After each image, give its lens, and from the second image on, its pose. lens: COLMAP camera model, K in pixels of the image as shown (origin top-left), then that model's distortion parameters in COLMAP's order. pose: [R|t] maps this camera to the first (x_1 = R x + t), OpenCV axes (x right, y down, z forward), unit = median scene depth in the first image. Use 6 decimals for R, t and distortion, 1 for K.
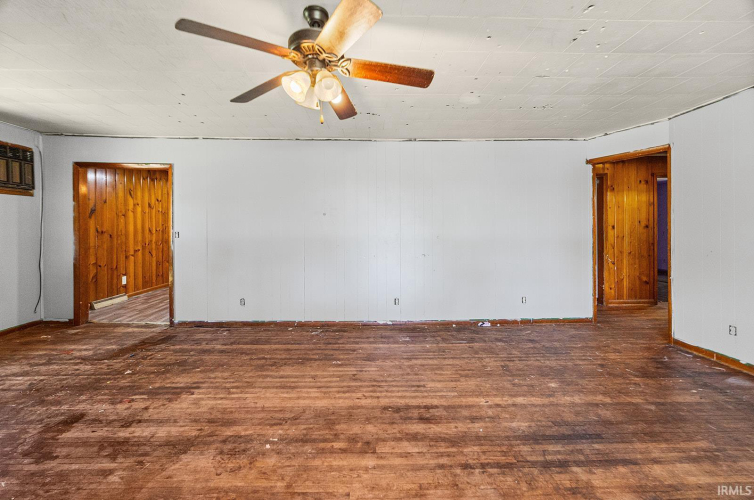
lens RADIAL K [[304.1, 0, 377.2], [0, 304.1, 224.9], [0, 0, 1]] dist [-0.004182, 0.000893]
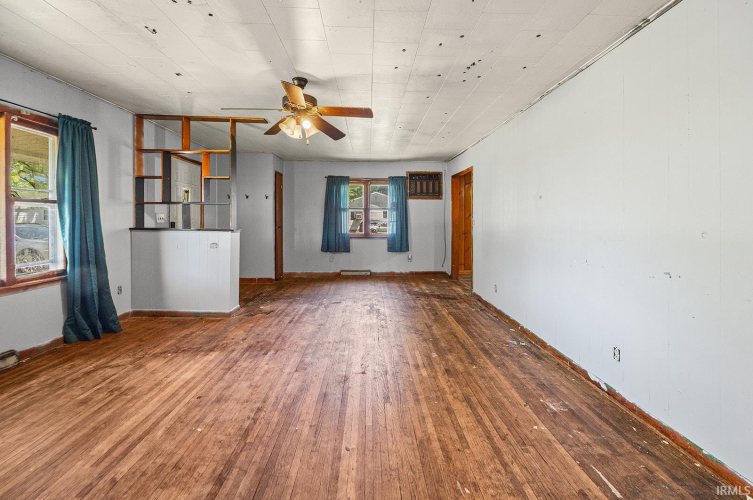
lens RADIAL K [[303.7, 0, 365.1], [0, 303.7, 222.2], [0, 0, 1]] dist [-0.004182, 0.000893]
pose [[-0.023157, 0.009421, -0.999687, 1.034394], [0.001945, 0.999954, 0.009379, 0.034671], [0.999730, -0.001727, -0.023174, 1.017059]]
